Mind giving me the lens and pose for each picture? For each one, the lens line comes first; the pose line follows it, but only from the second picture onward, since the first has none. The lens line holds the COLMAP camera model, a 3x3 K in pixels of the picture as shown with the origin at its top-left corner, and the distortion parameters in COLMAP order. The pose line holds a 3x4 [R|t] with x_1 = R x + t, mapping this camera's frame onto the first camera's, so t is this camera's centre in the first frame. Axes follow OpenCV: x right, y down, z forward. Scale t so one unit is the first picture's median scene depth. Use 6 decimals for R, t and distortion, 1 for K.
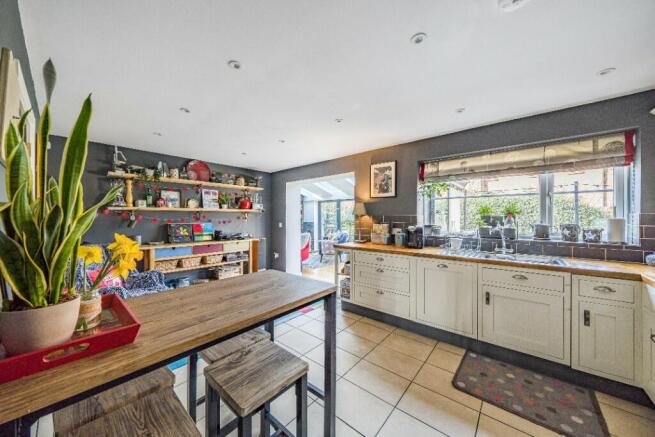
lens RADIAL K [[228.1, 0, 326.9], [0, 228.1, 219.0], [0, 0, 1]] dist [-0.000004, -0.000003]
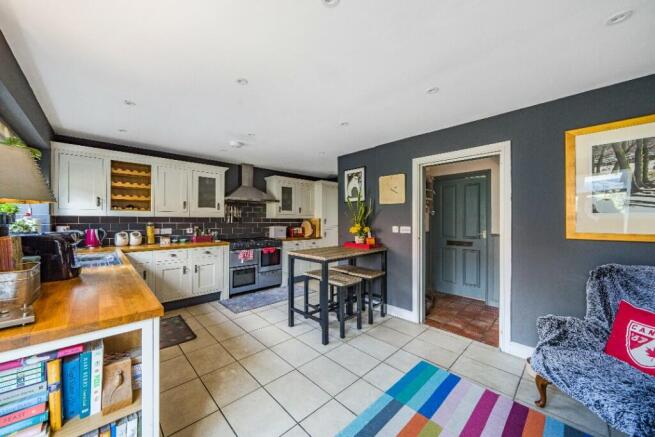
lens RADIAL K [[239.4, 0, 328.2], [0, 239.4, 220.0], [0, 0, 1]] dist [0.001706, 0.000063]
pose [[-0.995597, 0.001248, 0.093723, -0.410706], [0.001028, 0.999997, -0.002394, 0.022601], [-0.093726, -0.002287, -0.995595, 2.536798]]
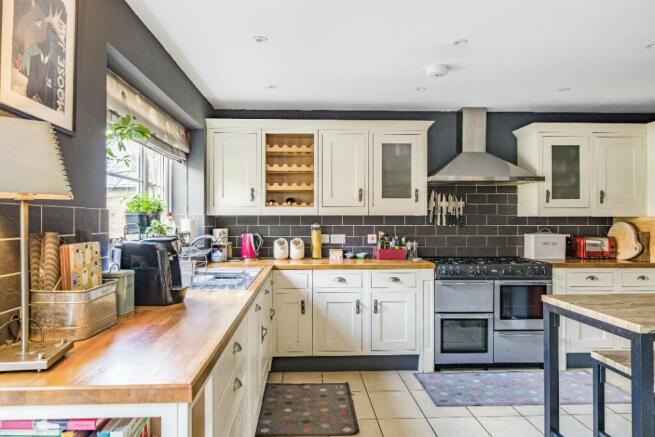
lens RADIAL K [[447.6, 0, 325.8], [0, 447.6, 219.0], [0, 0, 1]] dist [0.001349, -0.011519]
pose [[-0.689560, 0.004107, 0.724217, -0.499152], [0.000922, 0.999988, -0.004793, 0.018400], [-0.724228, -0.002637, -0.689556, 2.262589]]
